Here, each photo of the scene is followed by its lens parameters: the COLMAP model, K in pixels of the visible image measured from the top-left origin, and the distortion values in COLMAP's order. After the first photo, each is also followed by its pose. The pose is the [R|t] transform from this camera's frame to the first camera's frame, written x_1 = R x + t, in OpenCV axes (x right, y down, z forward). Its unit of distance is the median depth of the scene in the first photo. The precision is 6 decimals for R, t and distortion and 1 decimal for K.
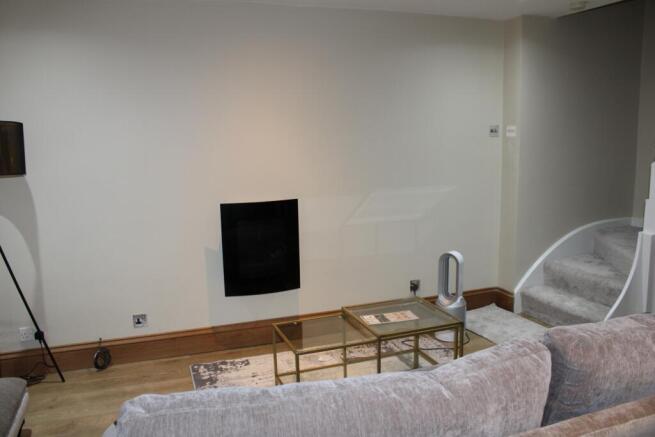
lens RADIAL K [[548.2, 0, 327.5], [0, 548.2, 218.5], [0, 0, 1]] dist [-0.163636, 0.146656]
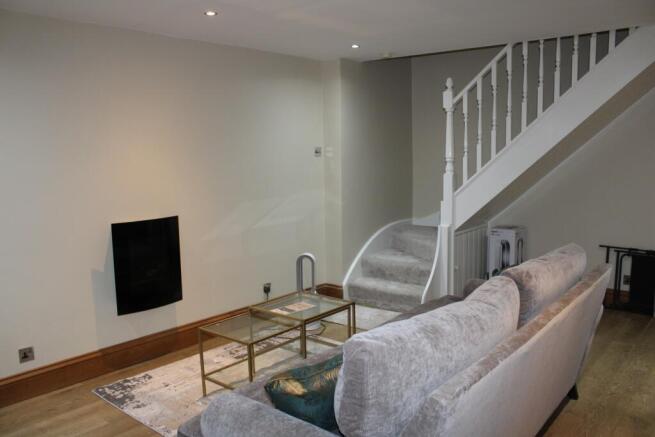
lens RADIAL K [[548.2, 0, 327.5], [0, 548.2, 218.5], [0, 0, 1]] dist [-0.163636, 0.146656]
pose [[0.866199, -0.056848, 0.496456, -0.321966], [0.079628, 0.996516, -0.024824, 0.018844], [-0.493315, 0.061034, 0.867707, -0.060205]]
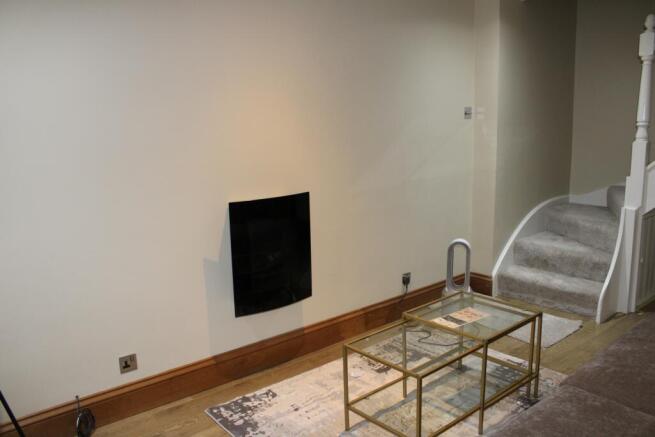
lens RADIAL K [[548.2, 0, 327.5], [0, 548.2, 218.5], [0, 0, 1]] dist [-0.163636, 0.146656]
pose [[0.937518, -0.066056, 0.341609, -0.314865], [0.059909, 0.997796, 0.028526, -0.017036], [-0.342740, -0.006278, 0.939409, 0.190804]]
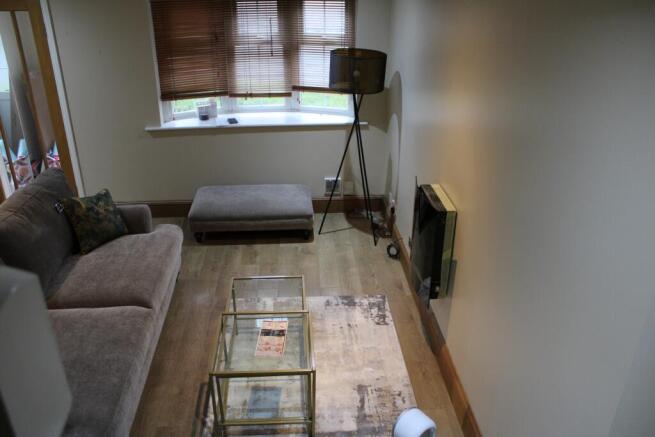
lens RADIAL K [[548.2, 0, 327.5], [0, 548.2, 218.5], [0, 0, 1]] dist [-0.163636, 0.146656]
pose [[-0.275471, 0.429248, -0.860153, 0.651221], [-0.144779, 0.866041, 0.478553, -0.370174], [0.950345, 0.256359, -0.176423, 0.978117]]
